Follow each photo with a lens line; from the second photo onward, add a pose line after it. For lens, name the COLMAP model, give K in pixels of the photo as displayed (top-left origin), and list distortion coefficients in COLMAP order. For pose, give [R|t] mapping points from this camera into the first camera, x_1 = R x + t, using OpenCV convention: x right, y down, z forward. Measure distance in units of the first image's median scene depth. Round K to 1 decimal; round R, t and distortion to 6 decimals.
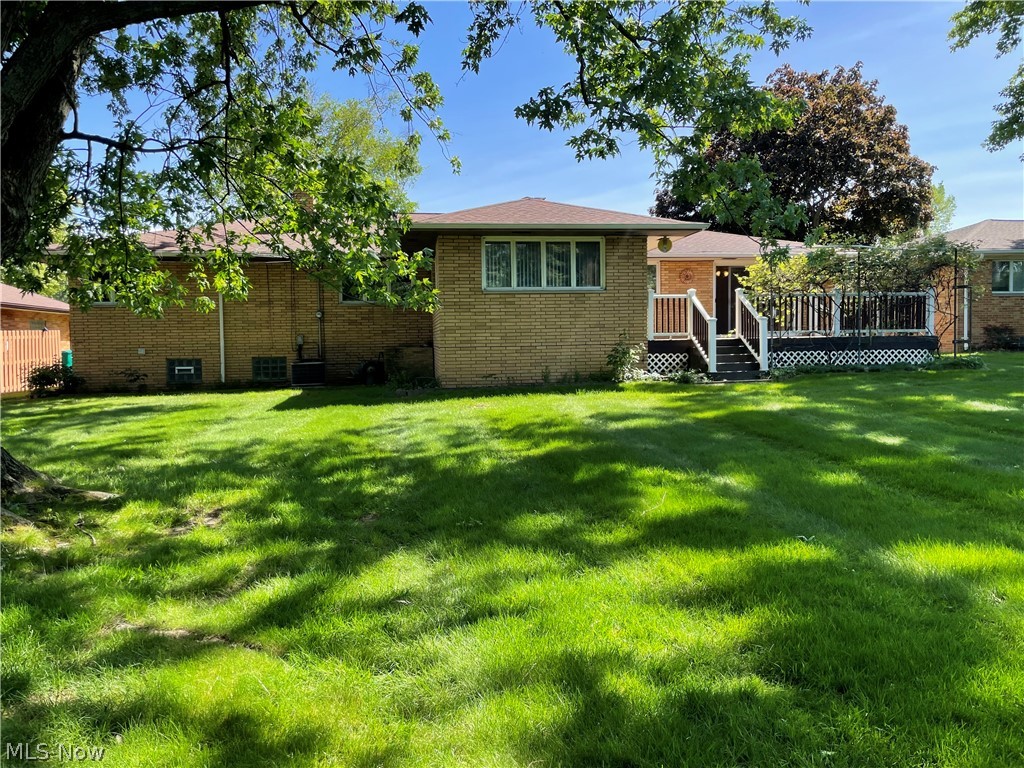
lens RADIAL K [[783.7, 0, 512.0], [0, 783.7, 386.4], [0, 0, 1]] dist [0.065145, -0.088553]
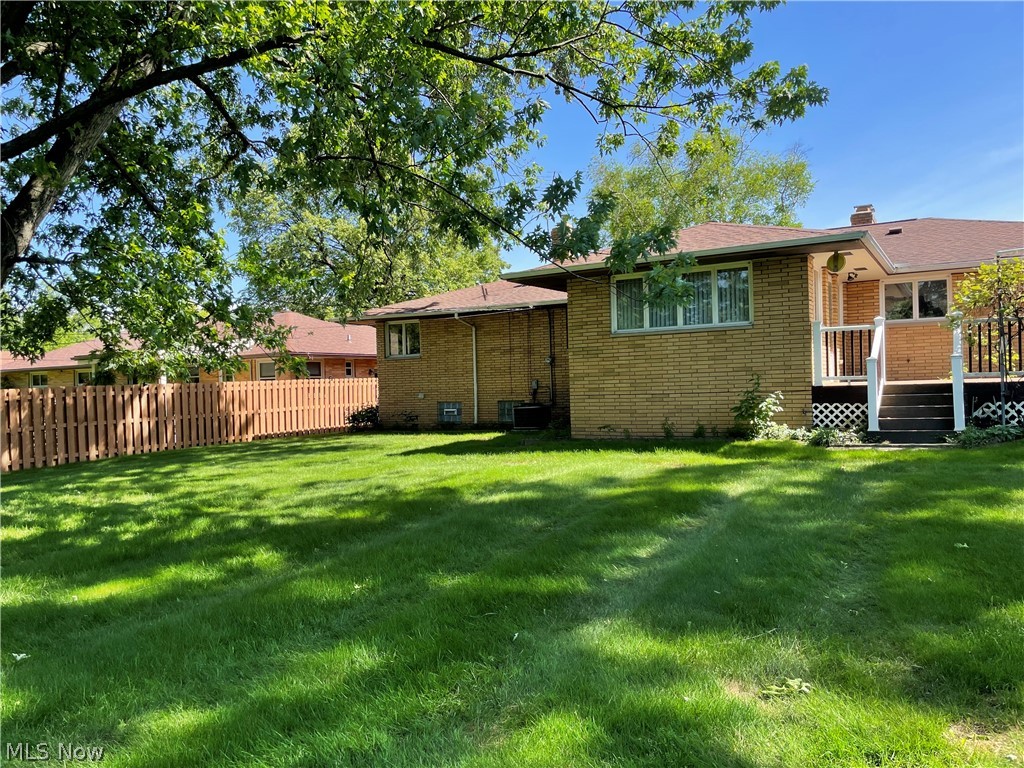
lens RADIAL K [[783.7, 0, 512.3], [0, 783.7, 384.5], [0, 0, 1]] dist [0.065145, -0.088553]
pose [[0.772365, -0.006403, -0.635146, 0.439102], [-0.017719, 0.999343, -0.031622, -0.030083], [0.634931, 0.035678, 0.771744, 0.207234]]
